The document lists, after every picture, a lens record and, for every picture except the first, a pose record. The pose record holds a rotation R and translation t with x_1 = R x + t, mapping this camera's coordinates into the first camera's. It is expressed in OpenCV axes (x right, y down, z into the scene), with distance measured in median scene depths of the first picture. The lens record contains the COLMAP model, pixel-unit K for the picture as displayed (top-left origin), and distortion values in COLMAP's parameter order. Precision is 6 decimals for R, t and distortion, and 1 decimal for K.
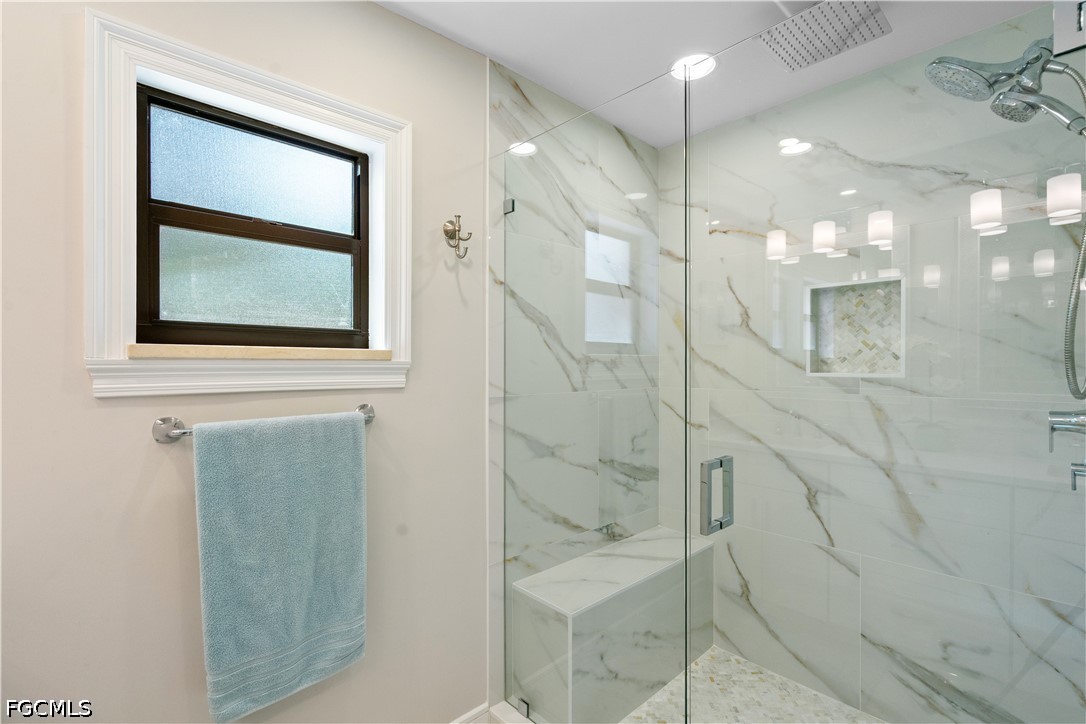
lens RADIAL K [[496.6, 0, 548.0], [0, 496.6, 365.3], [0, 0, 1]] dist [-0.005381, 0.003439]
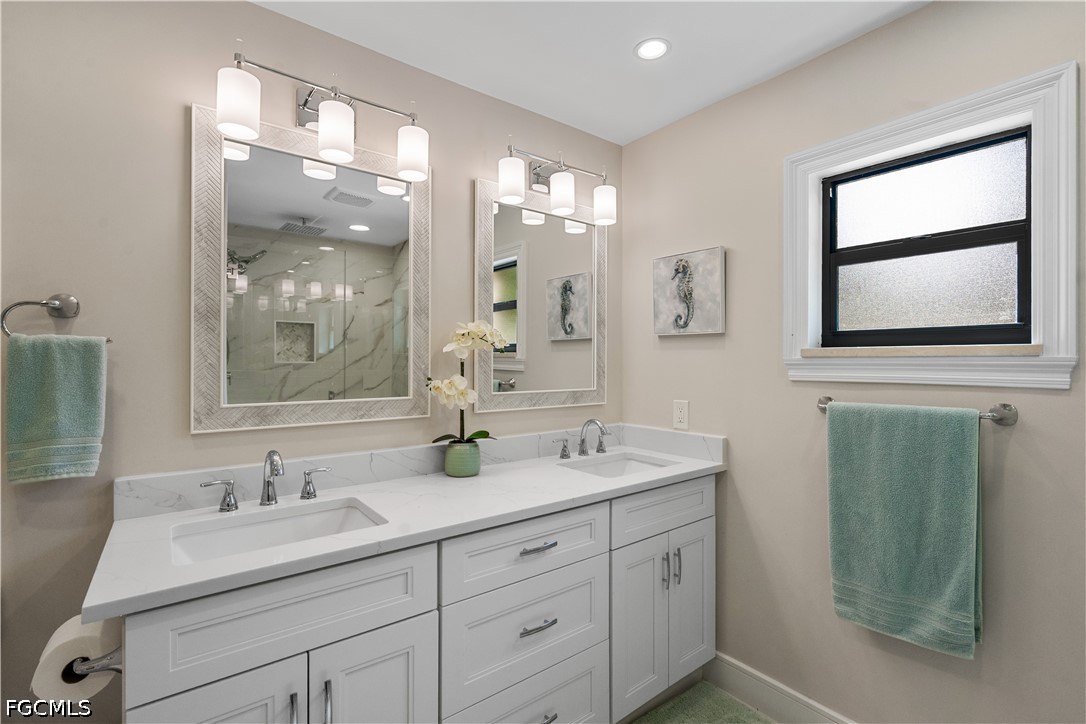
lens RADIAL K [[496.6, 0, 546.3], [0, 496.6, 360.6], [0, 0, 1]] dist [-0.005381, 0.003439]
pose [[-0.090551, -0.003700, -0.995885, 0.740044], [-0.005149, 0.999981, -0.003247, 0.005345], [0.995879, 0.004834, -0.090568, 0.268645]]
